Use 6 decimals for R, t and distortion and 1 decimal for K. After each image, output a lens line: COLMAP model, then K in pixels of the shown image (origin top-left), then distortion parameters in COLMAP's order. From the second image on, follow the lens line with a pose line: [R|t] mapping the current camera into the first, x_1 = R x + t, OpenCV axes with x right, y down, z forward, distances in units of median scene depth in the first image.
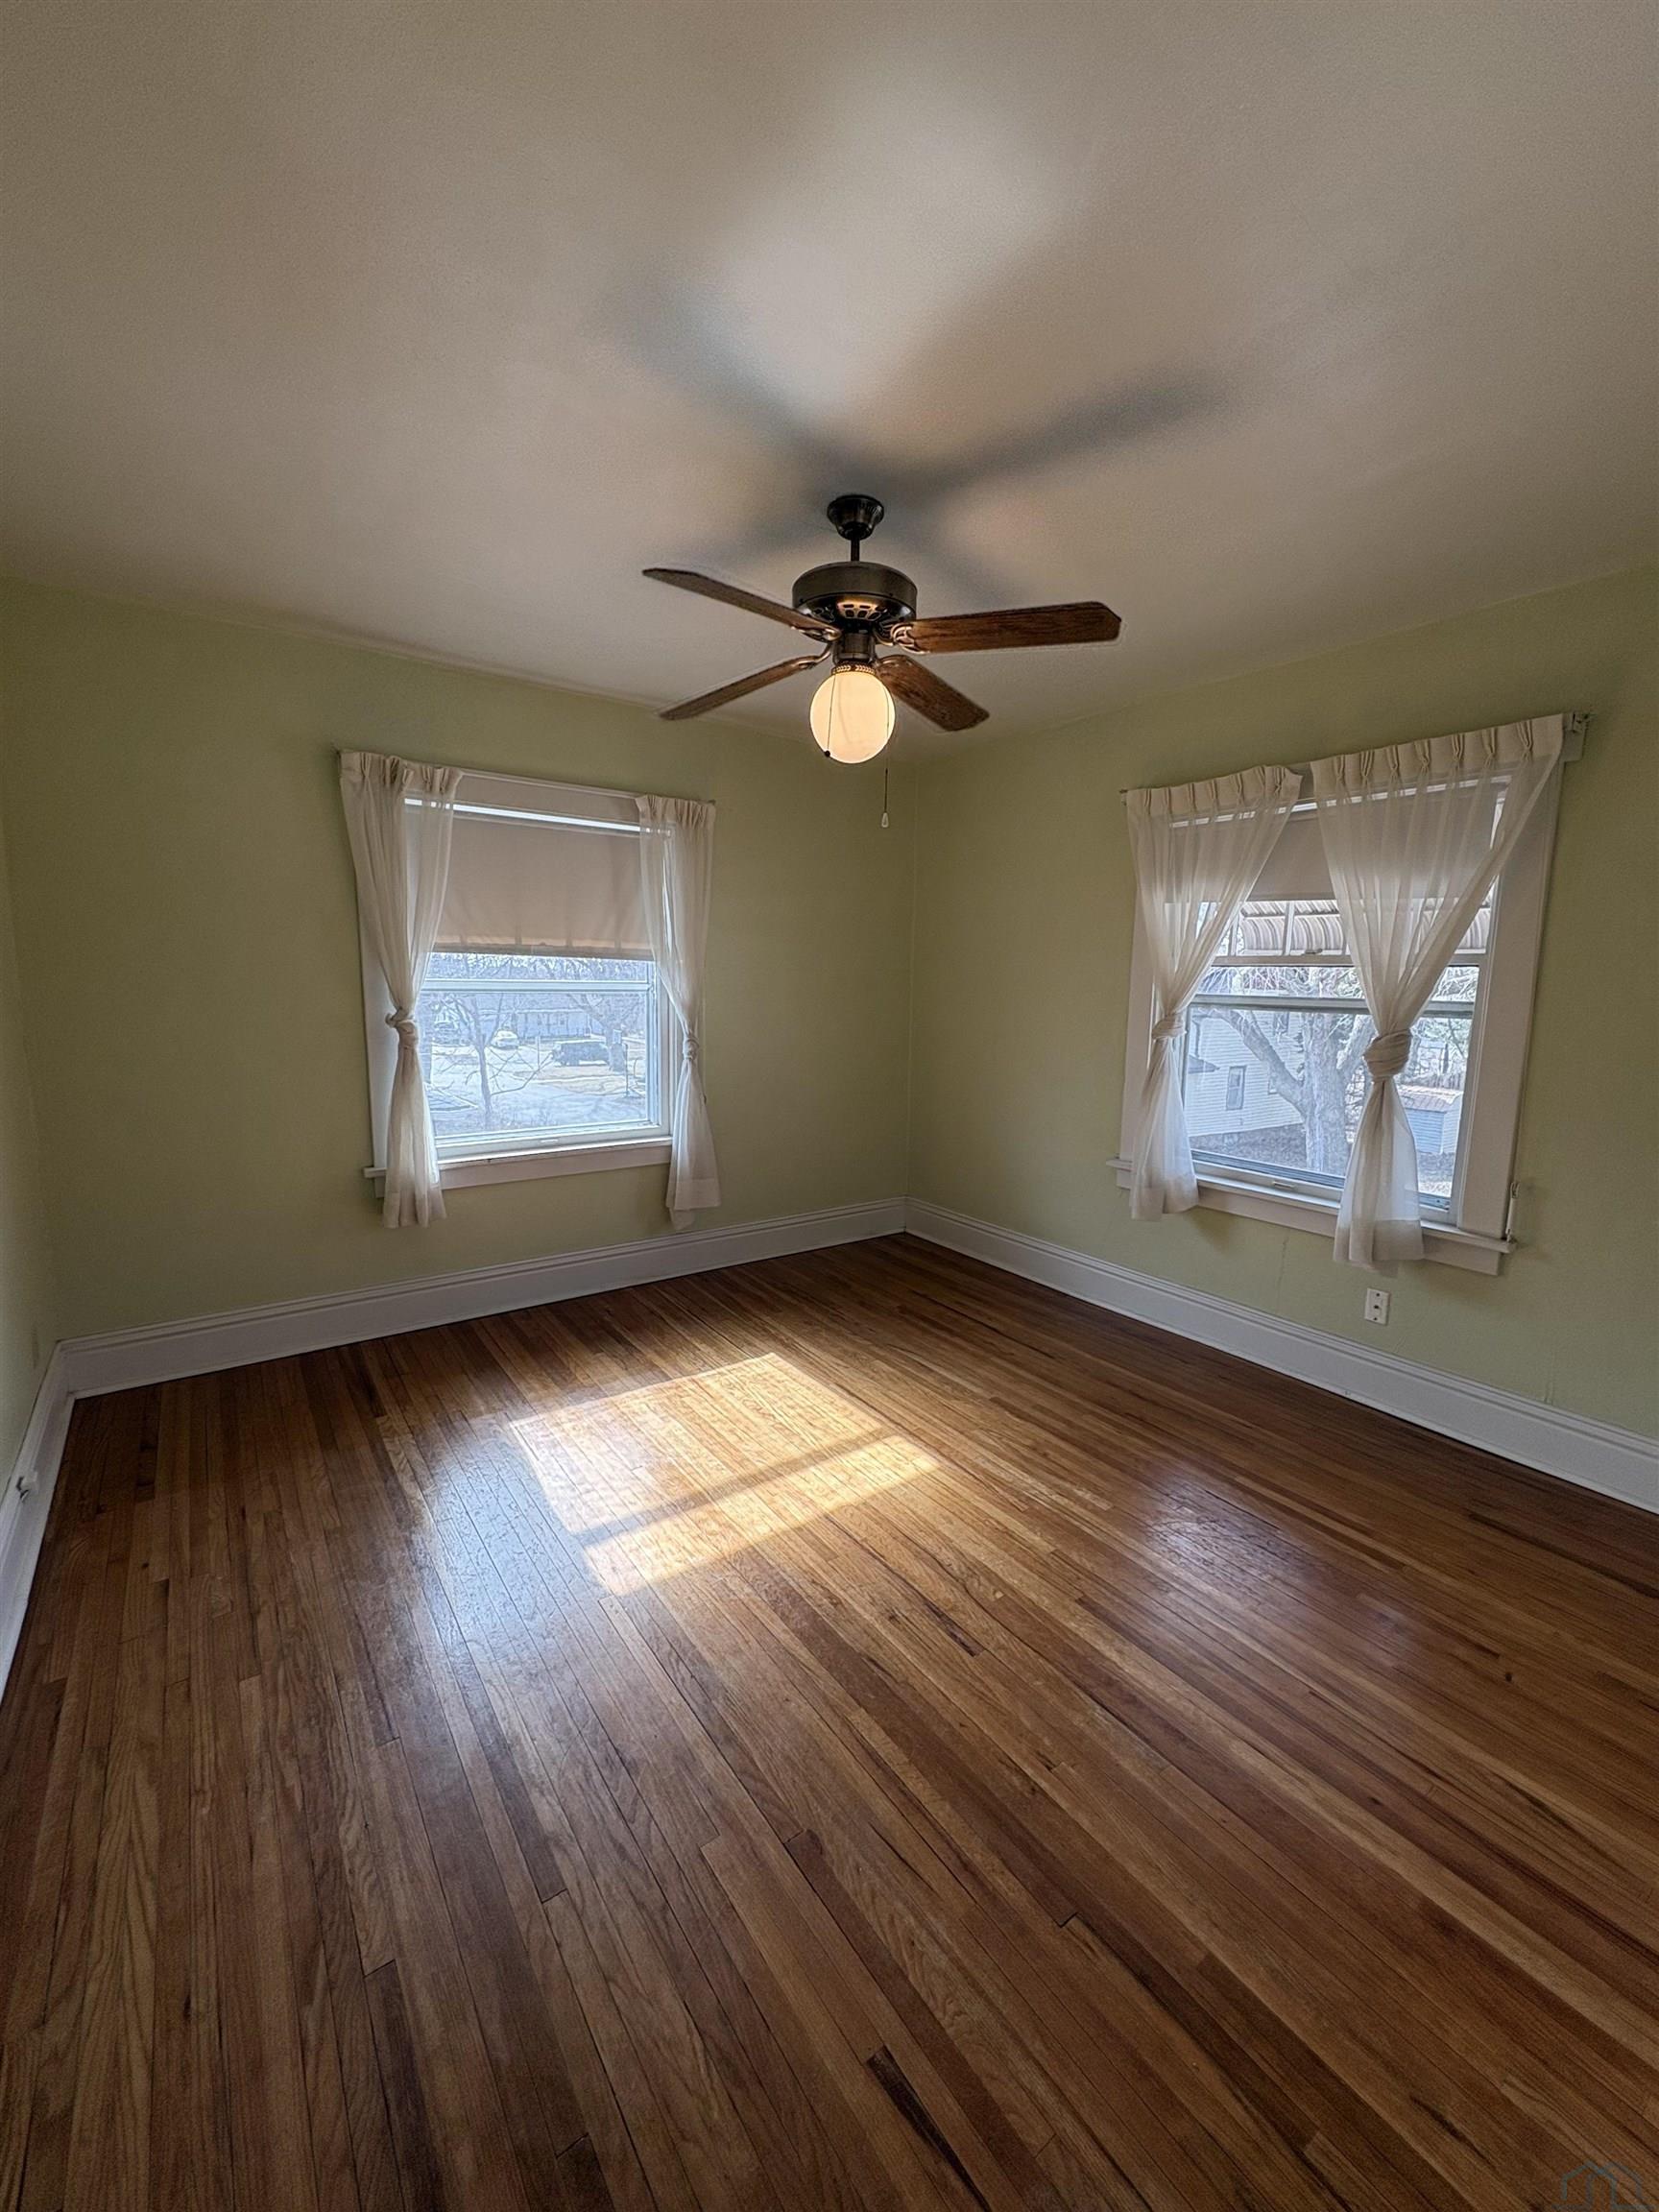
lens RADIAL K [[880.9, 0, 832.4], [0, 880.9, 1108.0], [0, 0, 1]] dist [0.001258, 0.000569]
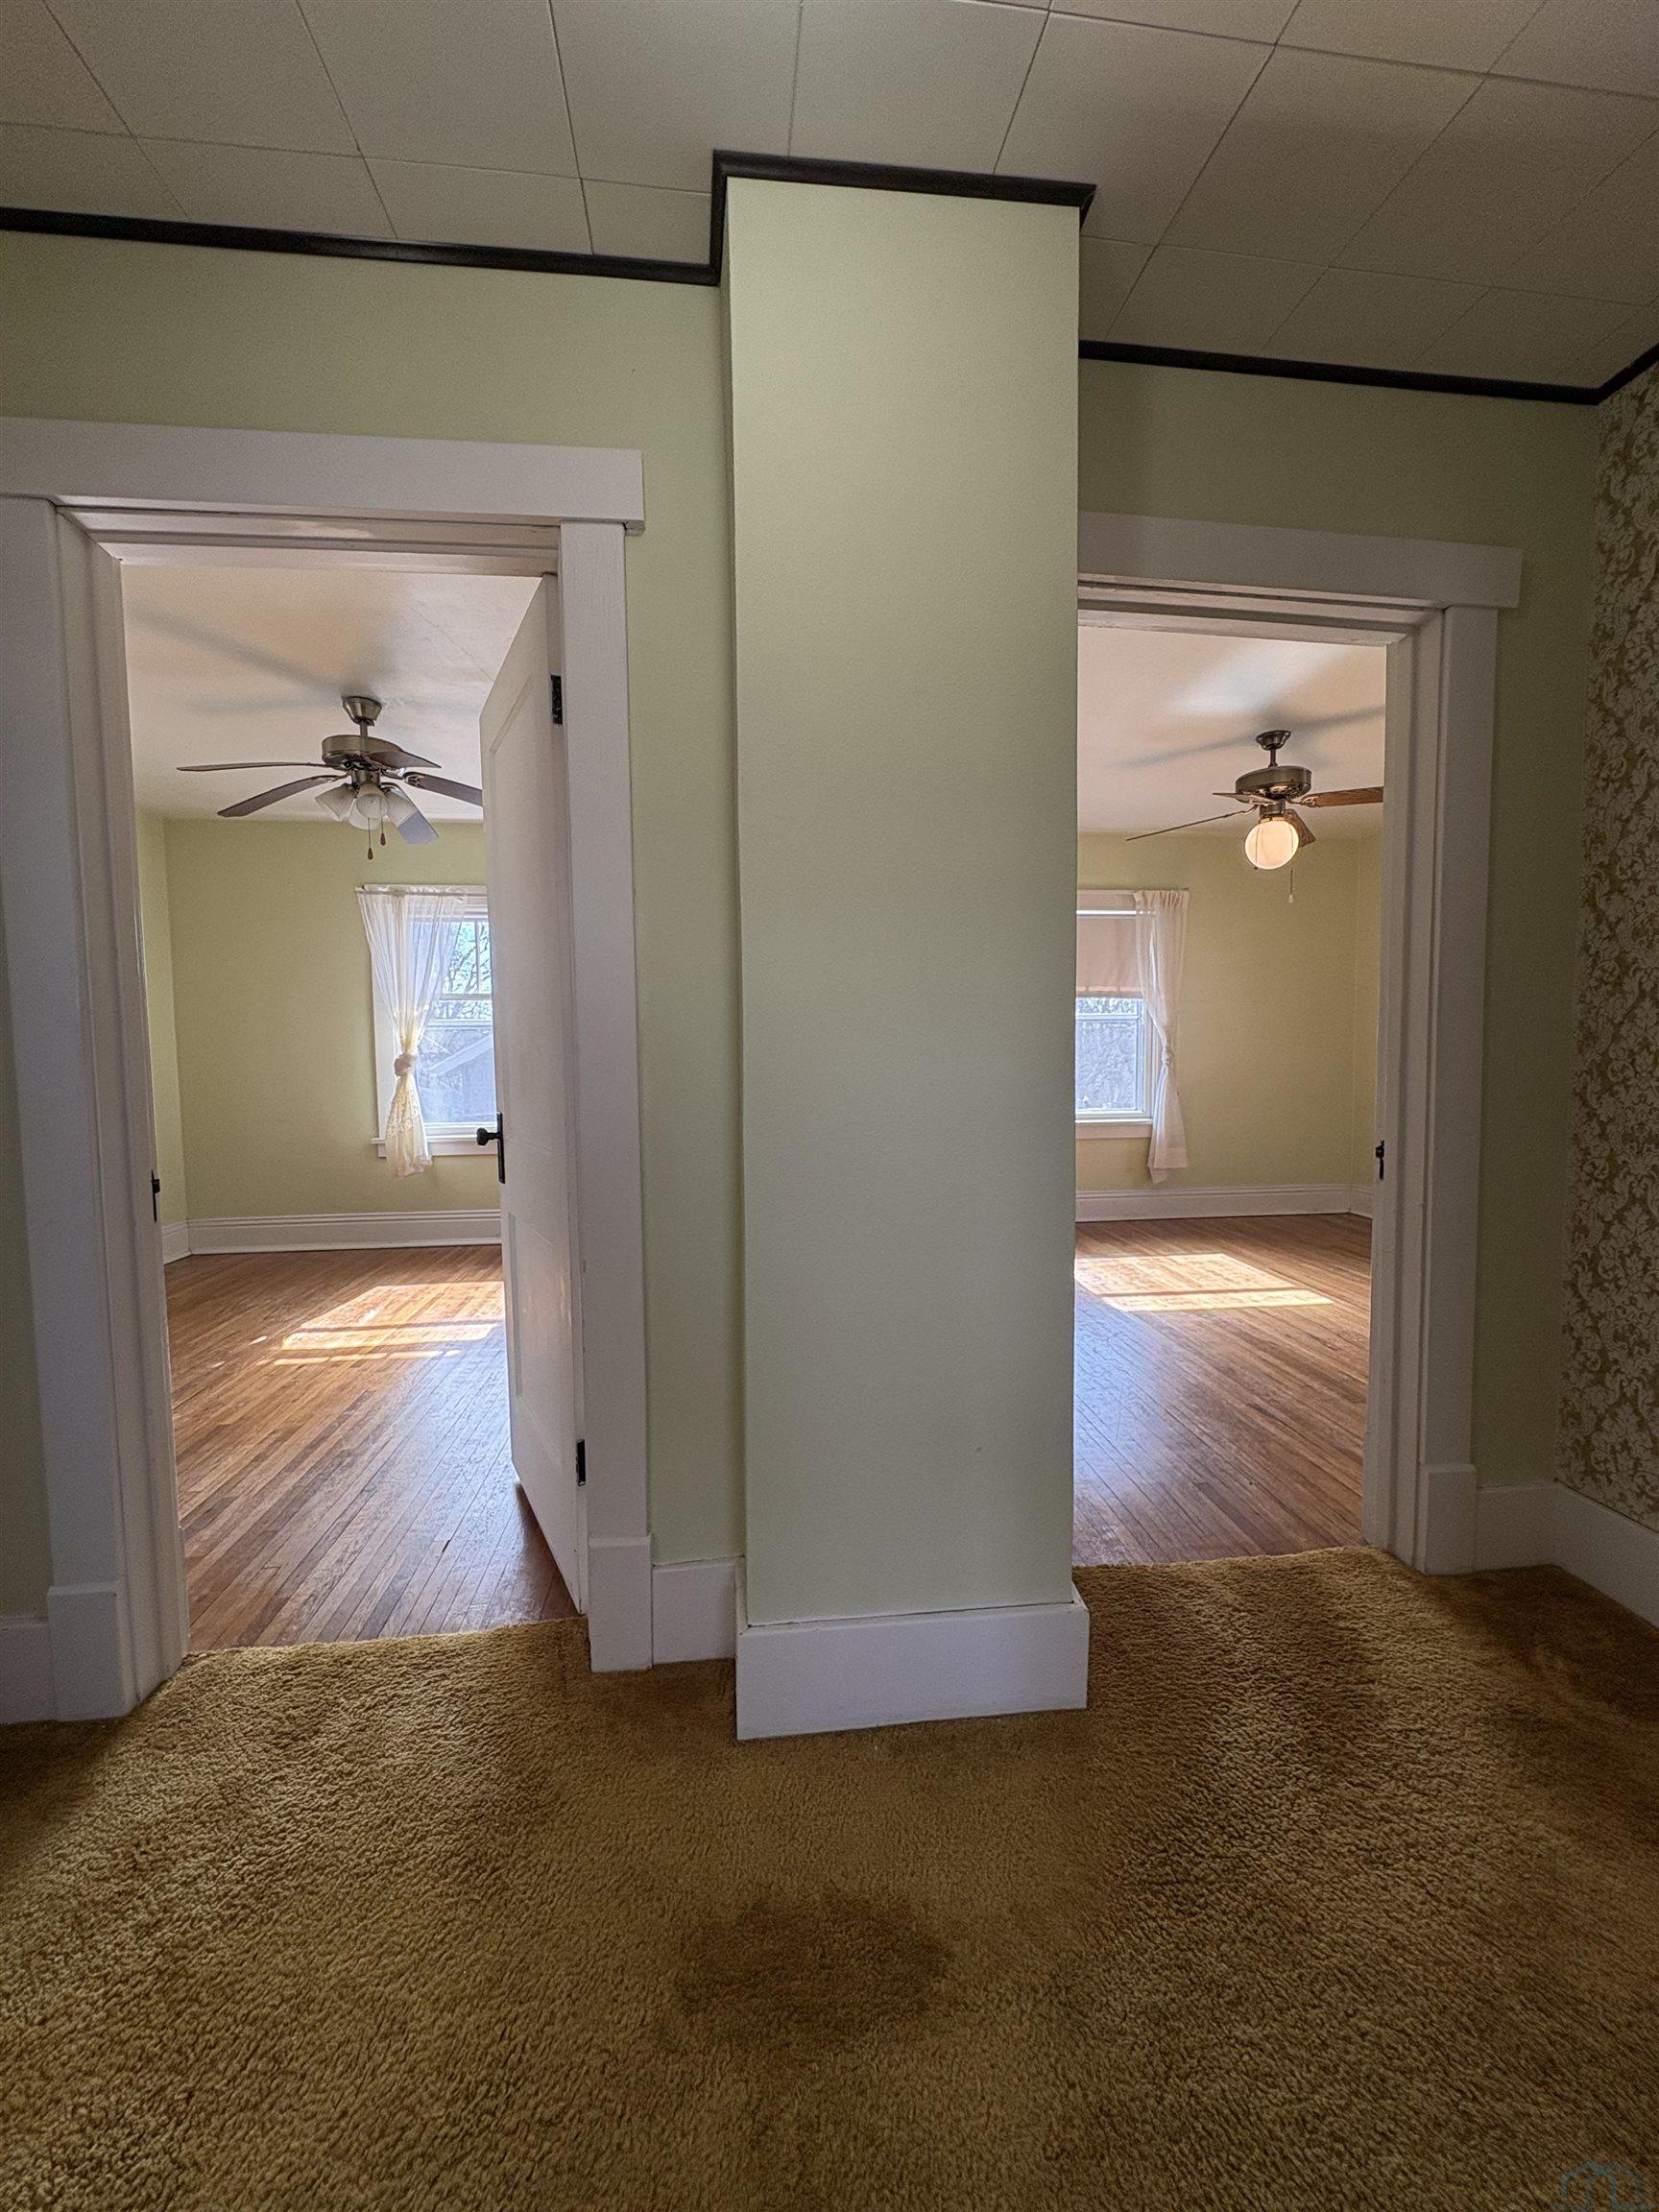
lens RADIAL K [[880.9, 0, 832.4], [0, 880.9, 1108.0], [0, 0, 1]] dist [0.001258, 0.000569]
pose [[0.872049, 0.005820, -0.489384, 0.102756], [-0.044908, 0.996662, -0.068171, 0.212071], [0.487354, 0.081426, 0.869400, -0.792979]]
